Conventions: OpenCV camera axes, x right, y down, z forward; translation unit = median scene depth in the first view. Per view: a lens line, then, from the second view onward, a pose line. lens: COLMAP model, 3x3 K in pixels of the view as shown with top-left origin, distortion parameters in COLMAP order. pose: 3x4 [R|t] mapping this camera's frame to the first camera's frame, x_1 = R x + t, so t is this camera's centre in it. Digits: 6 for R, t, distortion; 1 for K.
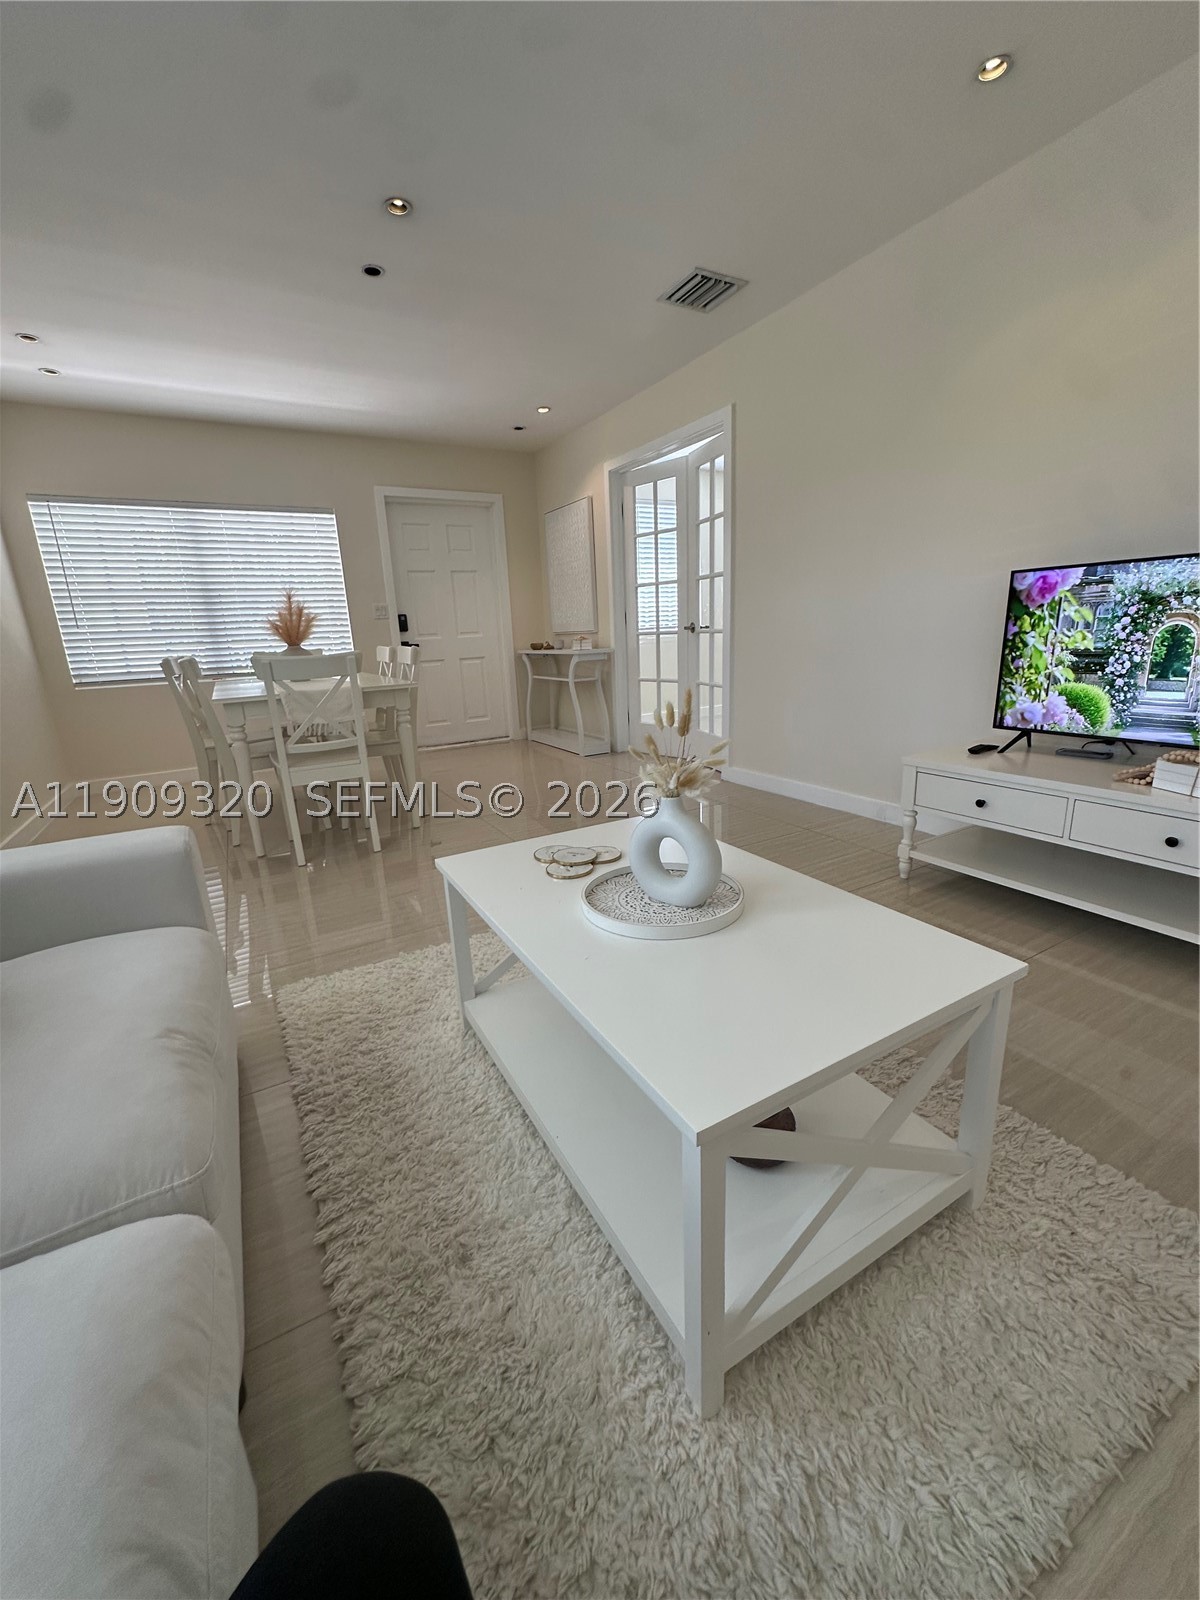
lens RADIAL K [[640.0, 0, 597.8], [0, 640.0, 798.3], [0, 0, 1]] dist [-0.004236, 0.000906]
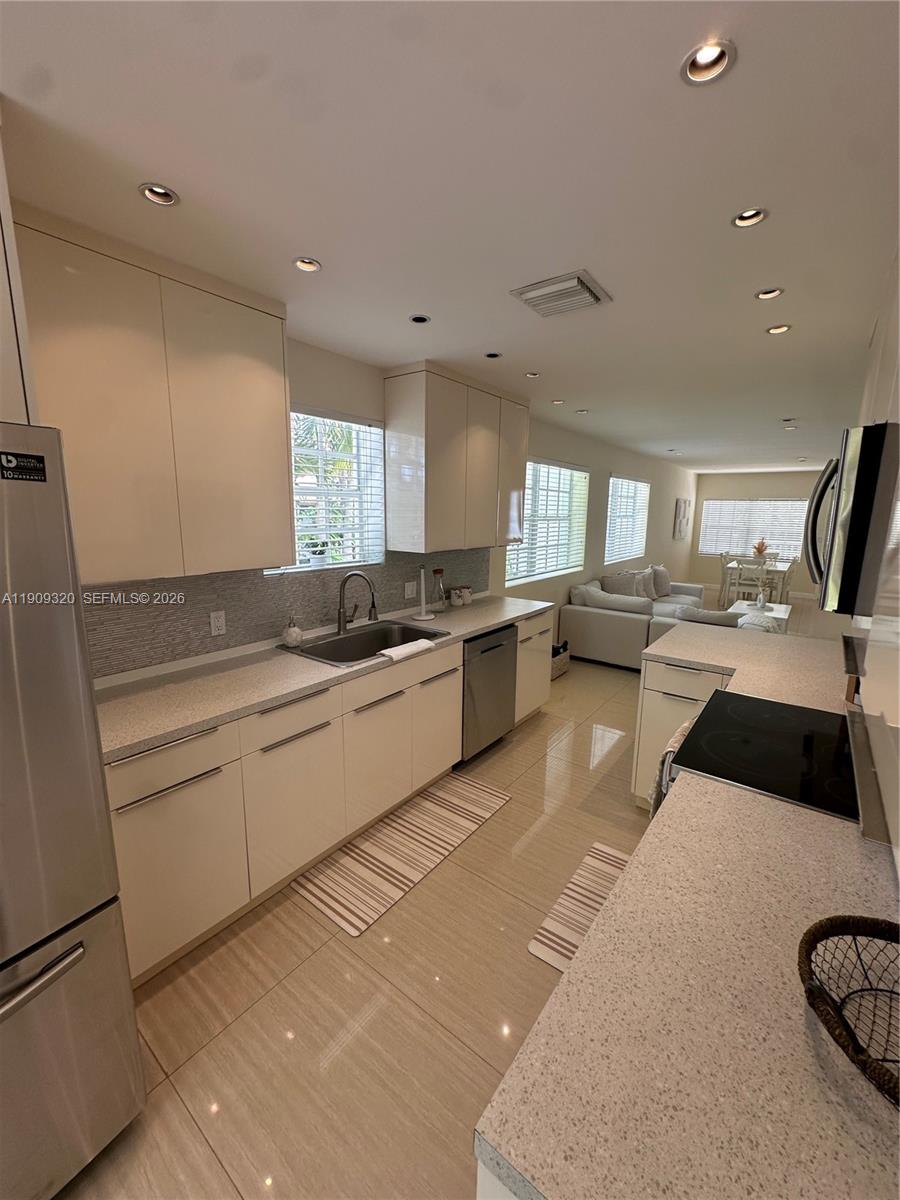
lens RADIAL K [[480.0, 0, 451.4], [0, 480.0, 599.2], [0, 0, 1]] dist [-0.004236, 0.000906]
pose [[0.391673, 0.207211, -0.896468, 0.823482], [-0.264620, 0.958516, 0.105938, 0.101746], [0.881231, 0.195731, 0.430257, -0.997047]]
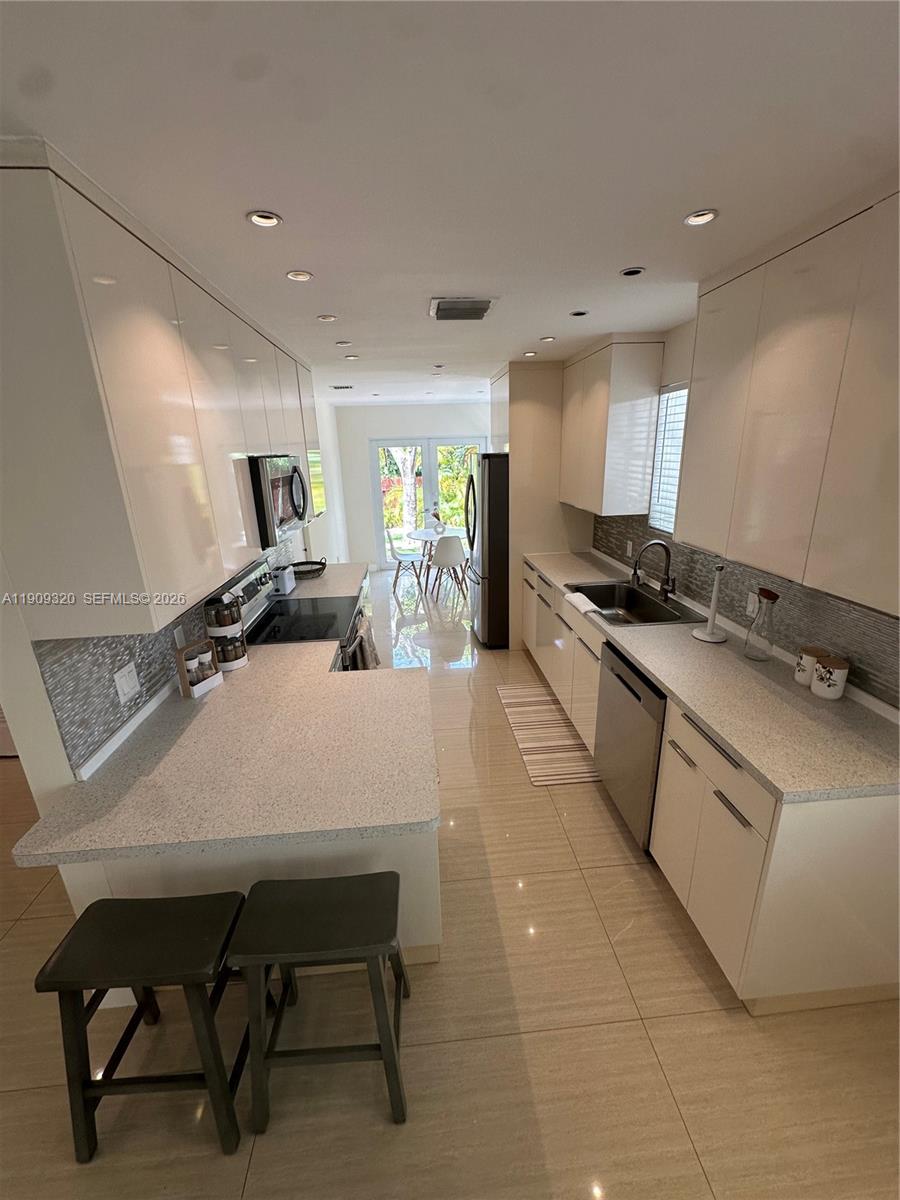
lens RADIAL K [[480.0, 0, 447.6], [0, 480.0, 598.3], [0, 0, 1]] dist [-0.004236, 0.000906]
pose [[-0.903395, -0.064451, 0.423938, 0.260808], [0.171099, 0.852352, 0.494187, -0.107266], [-0.393195, 0.518982, -0.758983, -0.297797]]
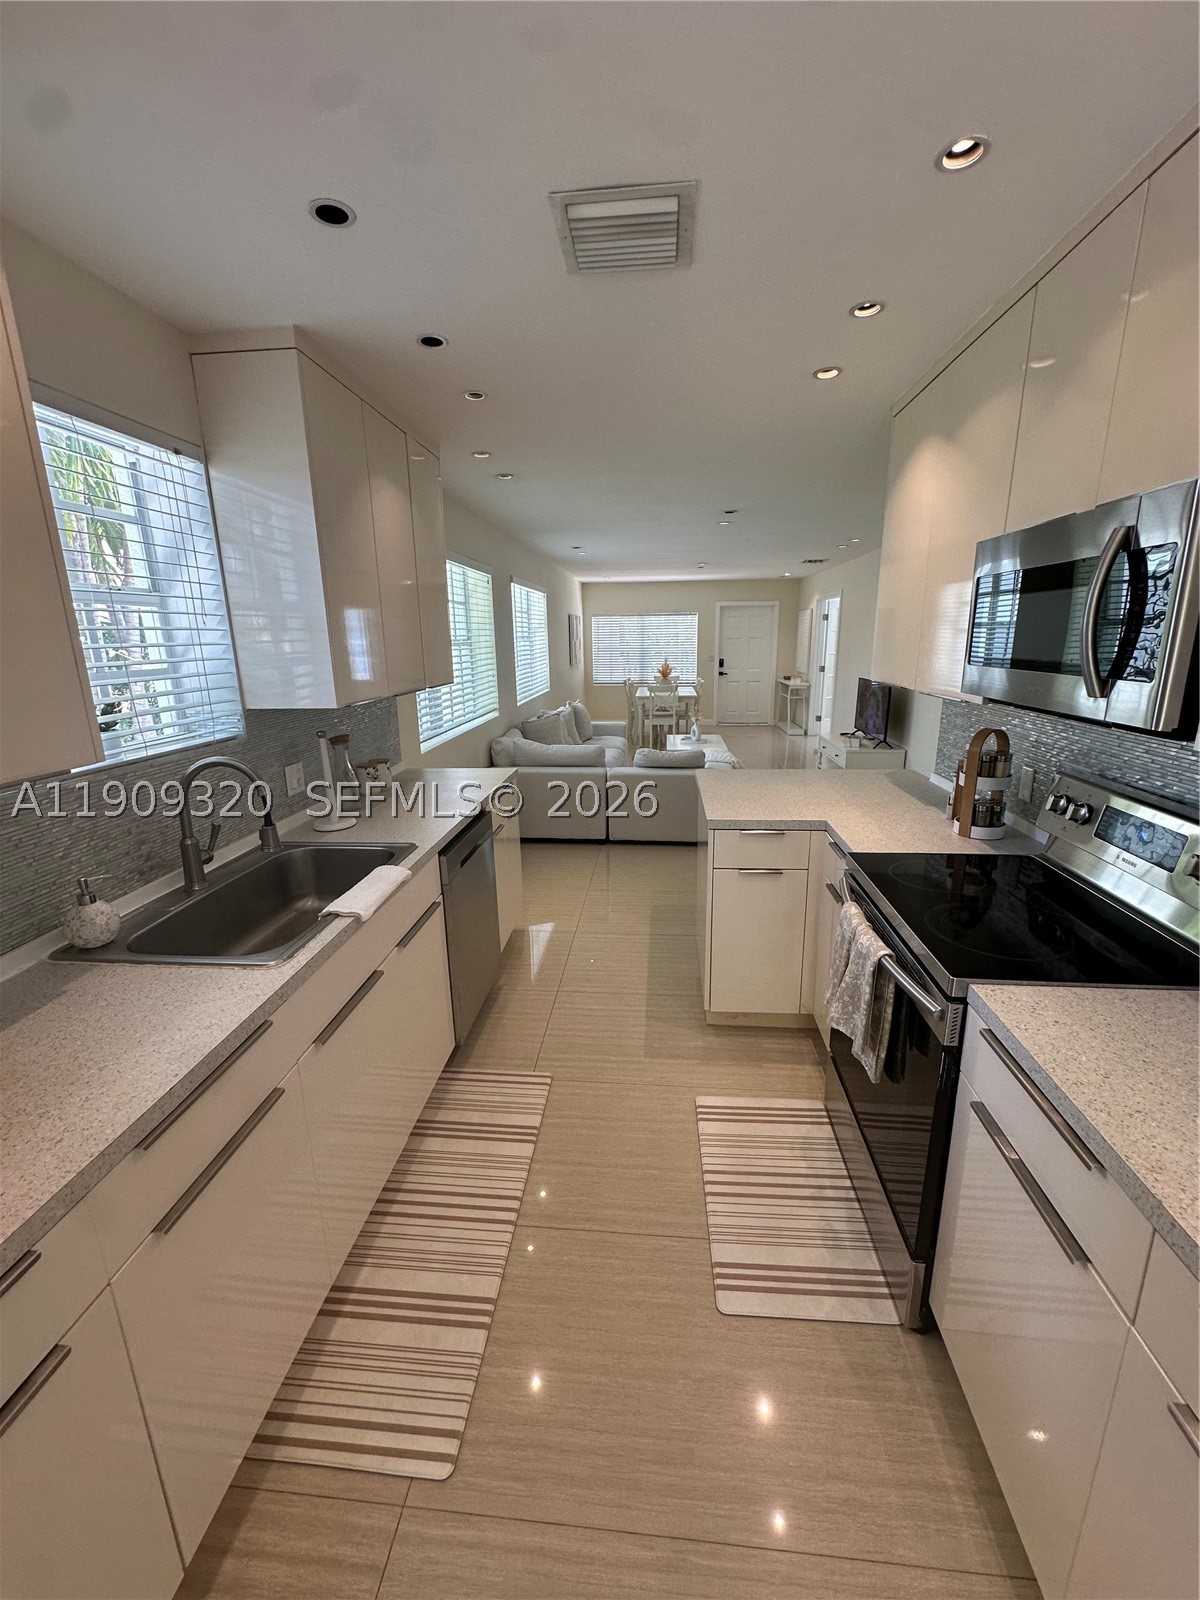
lens RADIAL K [[640.0, 0, 602.2], [0, 640.0, 798.4], [0, 0, 1]] dist [-0.004236, 0.000906]
pose [[0.820061, 0.162059, -0.548851, 0.656386], [-0.160173, 0.985732, 0.051737, 0.127738], [0.549404, 0.045483, 0.834318, -1.039181]]
